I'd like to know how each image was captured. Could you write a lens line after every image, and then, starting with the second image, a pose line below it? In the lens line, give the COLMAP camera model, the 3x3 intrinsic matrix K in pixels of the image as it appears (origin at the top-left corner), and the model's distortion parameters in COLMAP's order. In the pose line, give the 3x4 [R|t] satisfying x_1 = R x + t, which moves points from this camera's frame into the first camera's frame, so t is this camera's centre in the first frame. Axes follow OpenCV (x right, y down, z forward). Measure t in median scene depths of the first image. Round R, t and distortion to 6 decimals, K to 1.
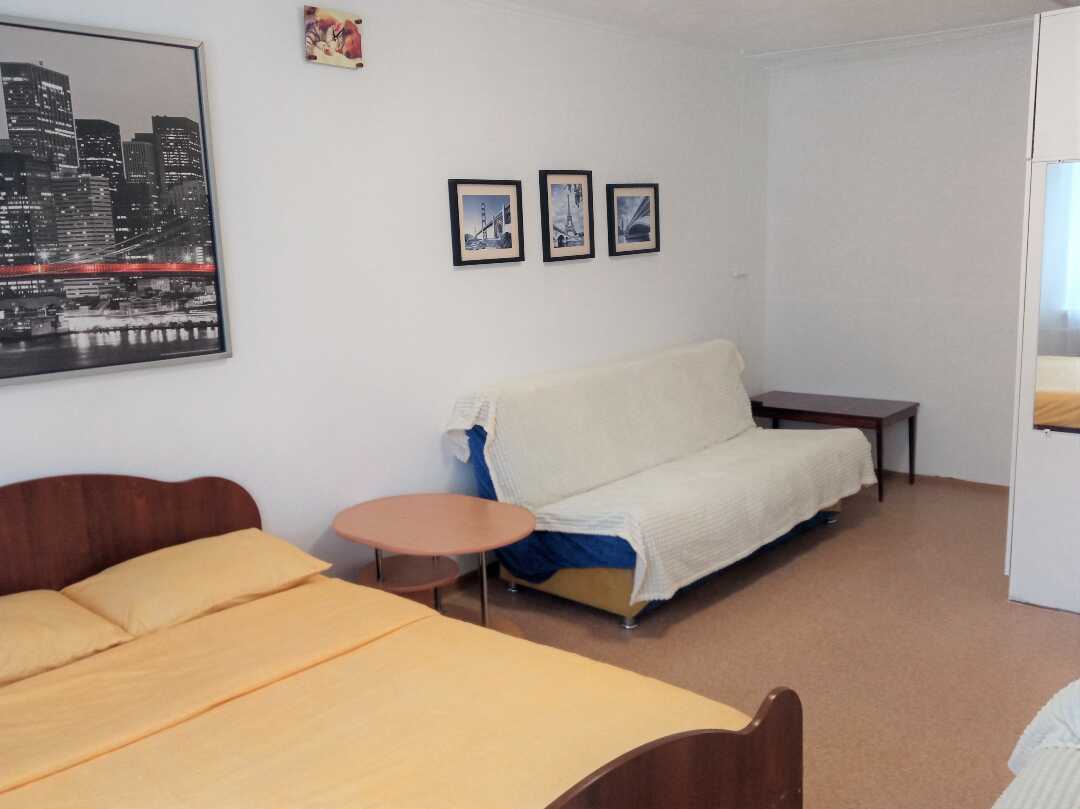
lens RADIAL K [[928.4, 0, 540.0], [0, 928.4, 404.5], [0, 0, 1]] dist [0.067947, -0.093294]
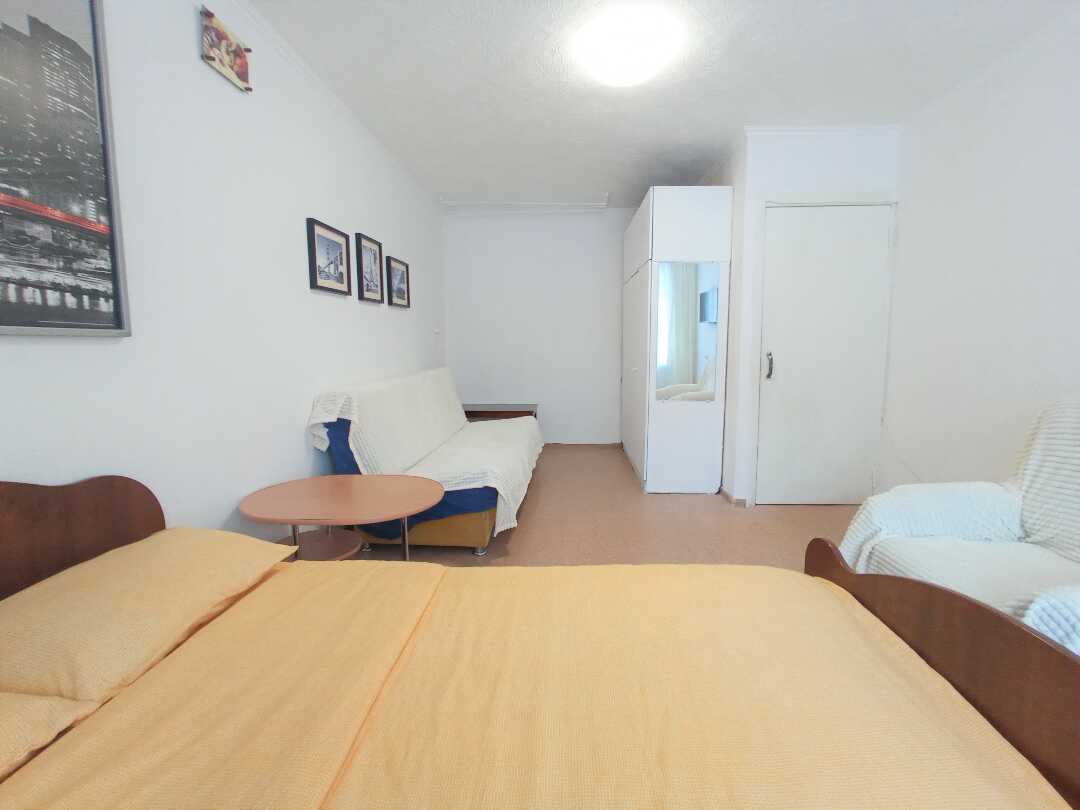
lens RADIAL K [[480.5, 0, 539.4], [0, 480.5, 400.2], [0, 0, 1]] dist [-0.021429, 0.006937]
pose [[0.786995, -0.030876, 0.616186, -0.325126], [0.074918, 0.996139, -0.045771, 0.062066], [-0.612393, 0.082185, 0.786270, 0.448073]]
